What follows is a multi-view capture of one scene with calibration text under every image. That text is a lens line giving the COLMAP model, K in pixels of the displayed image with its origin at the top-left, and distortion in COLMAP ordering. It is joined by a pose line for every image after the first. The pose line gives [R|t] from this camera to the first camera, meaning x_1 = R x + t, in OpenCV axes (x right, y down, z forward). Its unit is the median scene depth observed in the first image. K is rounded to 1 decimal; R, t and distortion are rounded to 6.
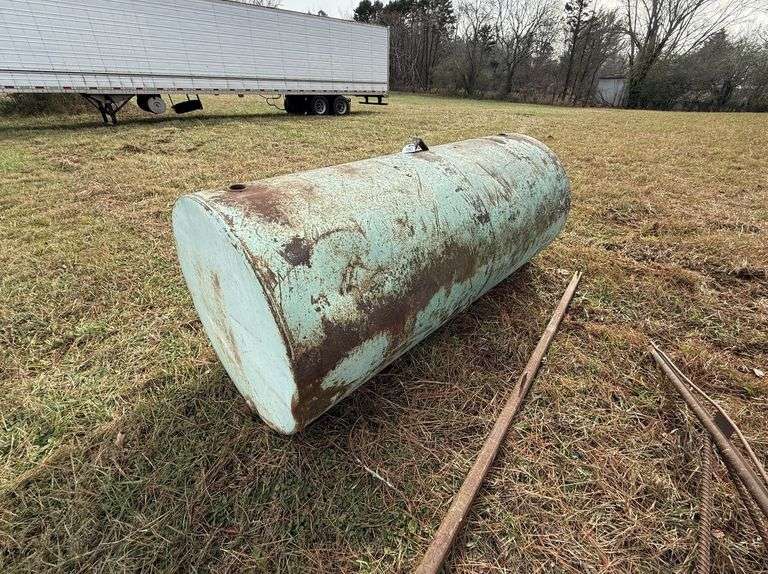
lens RADIAL K [[346.4, 0, 379.3], [0, 346.4, 282.7], [0, 0, 1]] dist [0.002534, 0.000035]
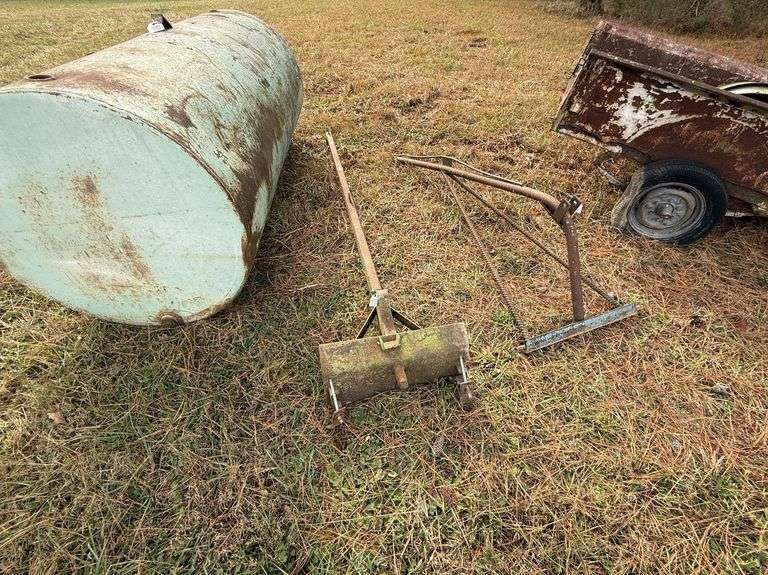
lens RADIAL K [[346.4, 0, 379.3], [0, 346.4, 283.2], [0, 0, 1]] dist [0.002534, 0.000035]
pose [[0.679510, -0.512046, 0.525428, -0.551289], [0.383897, 0.858455, 0.340115, 0.197929], [-0.625211, -0.029401, 0.779902, -0.228075]]
